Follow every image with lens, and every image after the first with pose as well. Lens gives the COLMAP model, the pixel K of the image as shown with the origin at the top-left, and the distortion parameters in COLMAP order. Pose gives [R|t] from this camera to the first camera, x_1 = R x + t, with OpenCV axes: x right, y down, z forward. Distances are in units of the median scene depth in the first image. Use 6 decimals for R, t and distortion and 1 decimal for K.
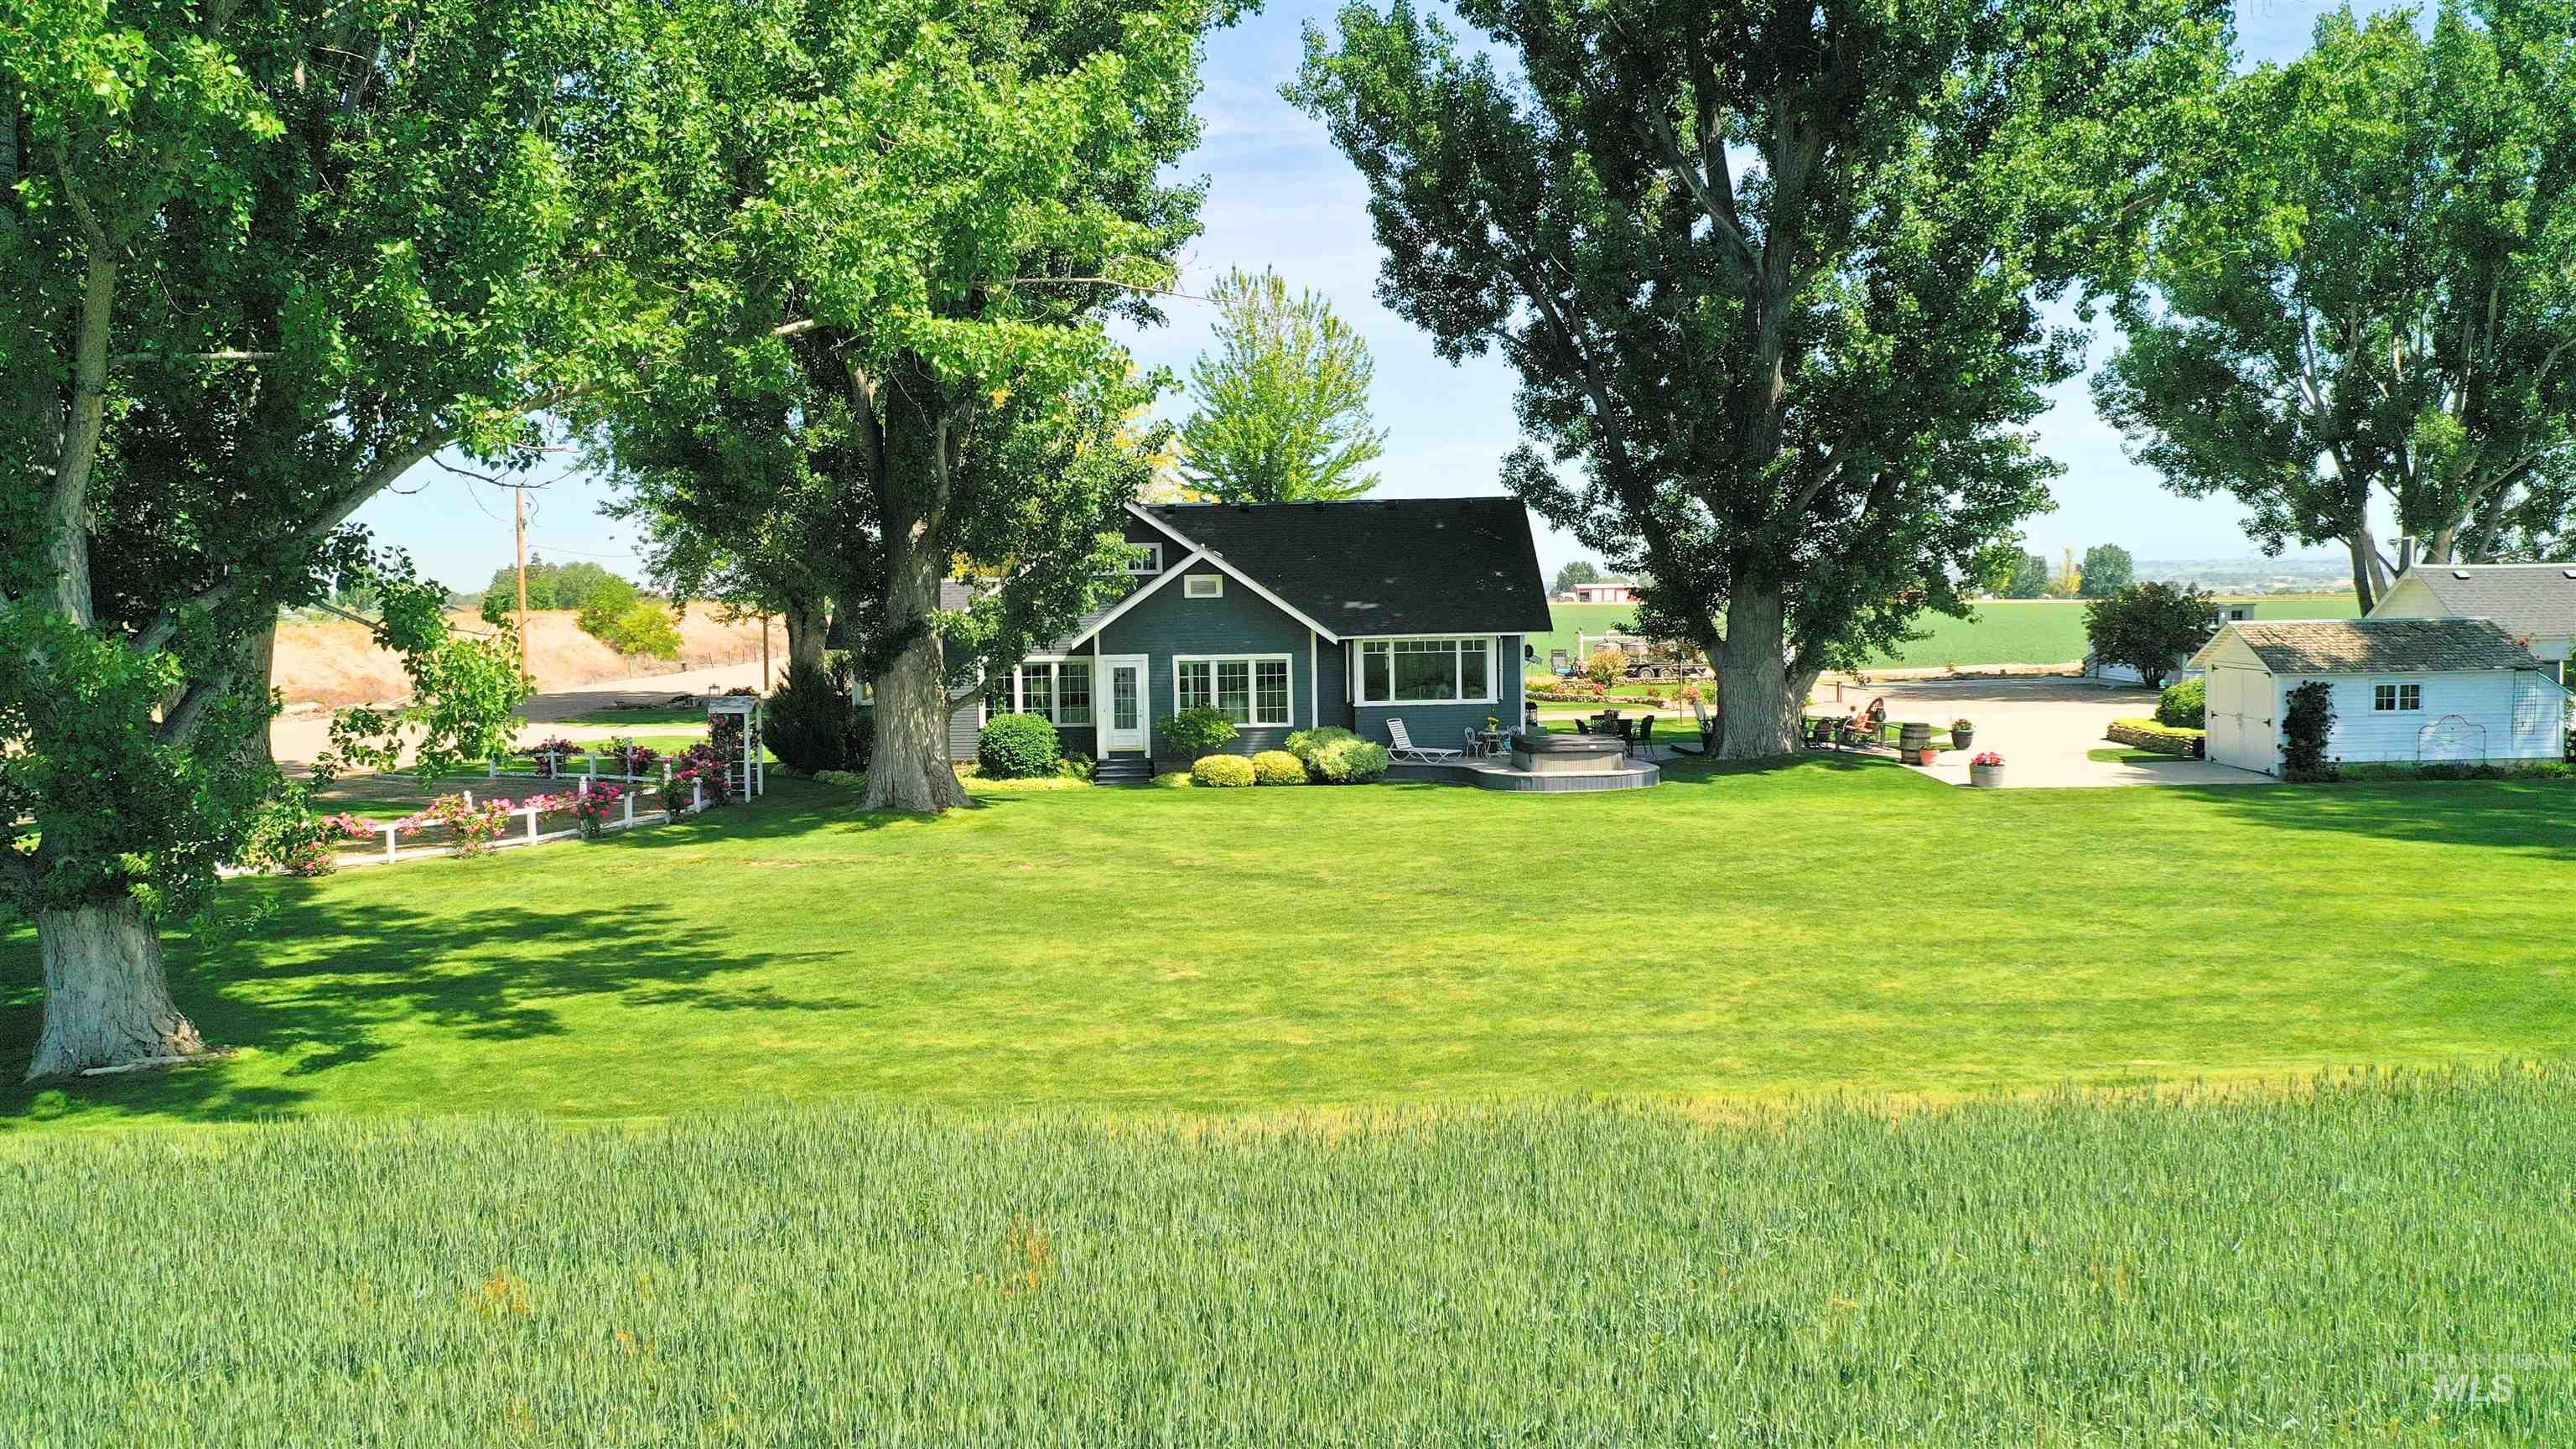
lens RADIAL K [[2006.3, 0, 1288.0], [0, 2006.3, 724.5], [0, 0, 1]] dist [0.009219, -0.005975]
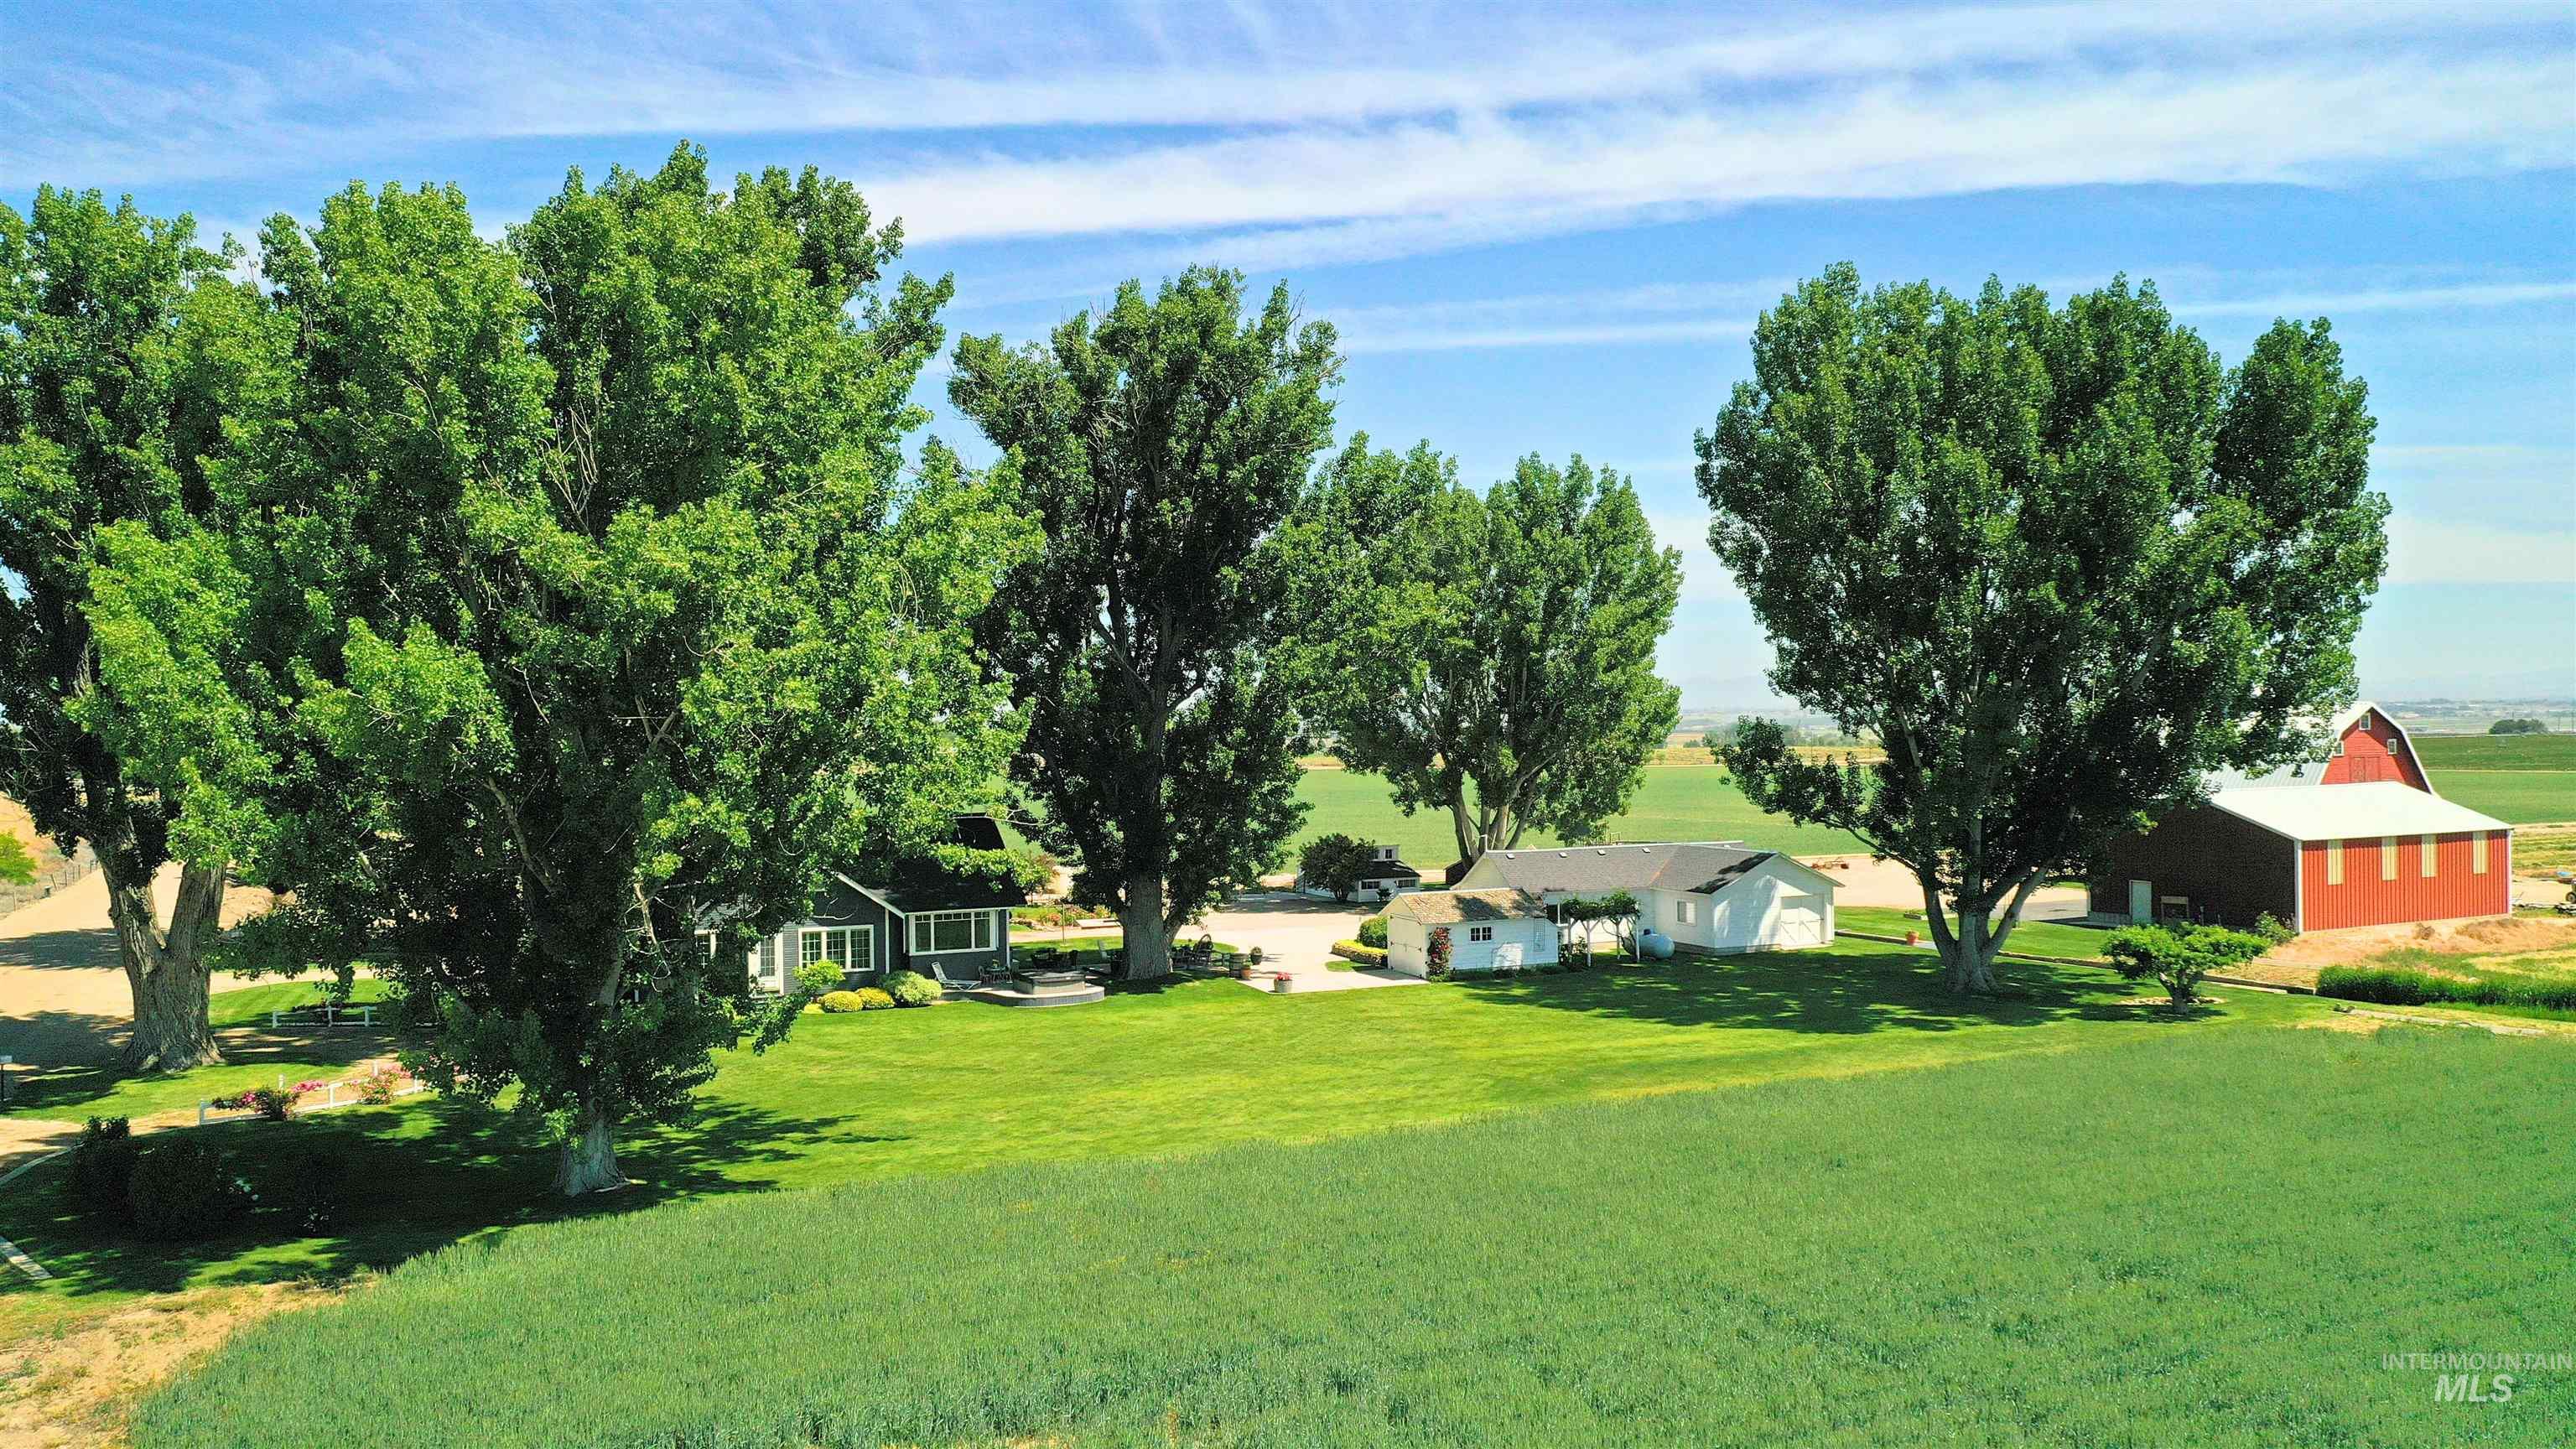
lens RADIAL K [[2006.3, 0, 1288.0], [0, 2006.3, 724.5], [0, 0, 1]] dist [0.009219, -0.005975]
pose [[0.918182, 0.006118, 0.396111, -0.328263], [0.023055, 0.997361, -0.068847, -0.076309], [-0.395486, 0.072347, 0.915618, -0.605355]]
